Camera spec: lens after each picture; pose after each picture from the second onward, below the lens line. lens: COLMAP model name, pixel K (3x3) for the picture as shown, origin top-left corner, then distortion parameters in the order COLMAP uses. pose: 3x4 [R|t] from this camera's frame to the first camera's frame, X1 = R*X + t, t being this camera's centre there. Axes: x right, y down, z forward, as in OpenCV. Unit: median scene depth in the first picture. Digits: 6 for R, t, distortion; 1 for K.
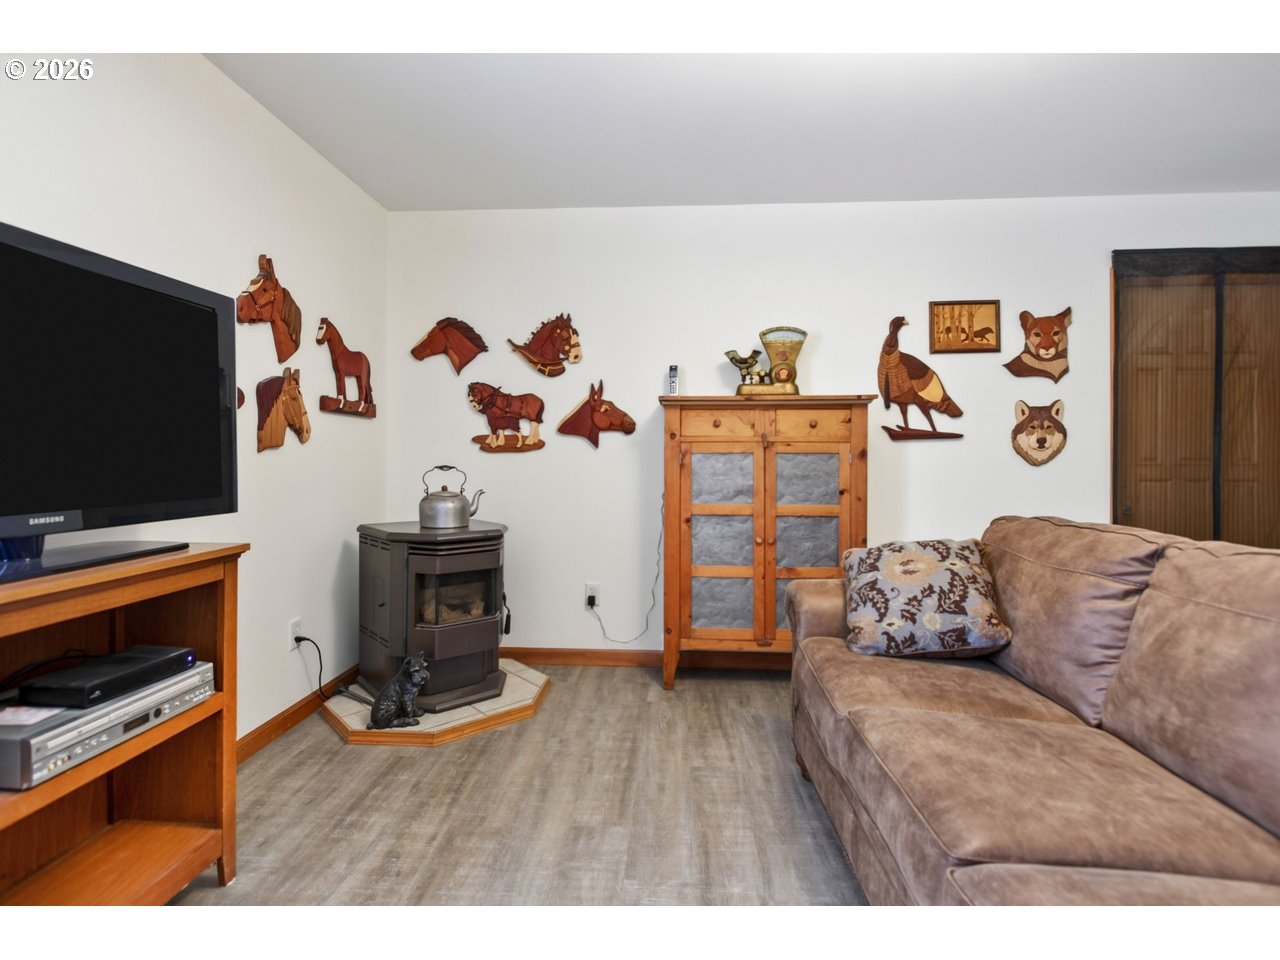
lens RADIAL K [[627.3, 0, 639.5], [0, 627.3, 447.1], [0, 0, 1]] dist [0.003448, 0.000102]
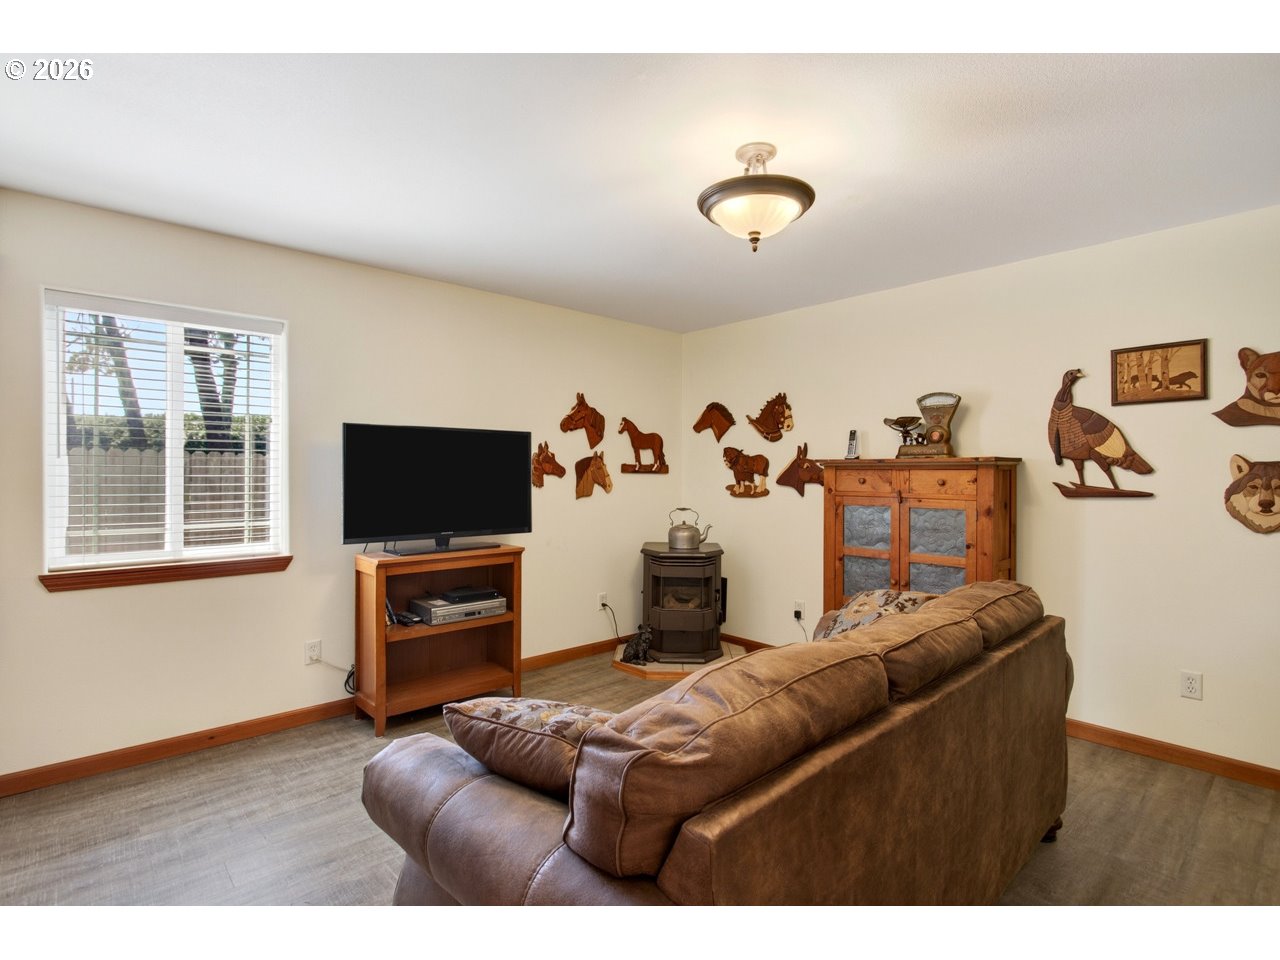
lens RADIAL K [[578.2, 0, 636.3], [0, 578.2, 466.0], [0, 0, 1]] dist [-0.000334, -0.000199]
pose [[0.741679, -0.011257, -0.670661, 0.521701], [0.004861, 0.999923, -0.011407, -0.053559], [0.670738, 0.005200, 0.741676, -0.117123]]
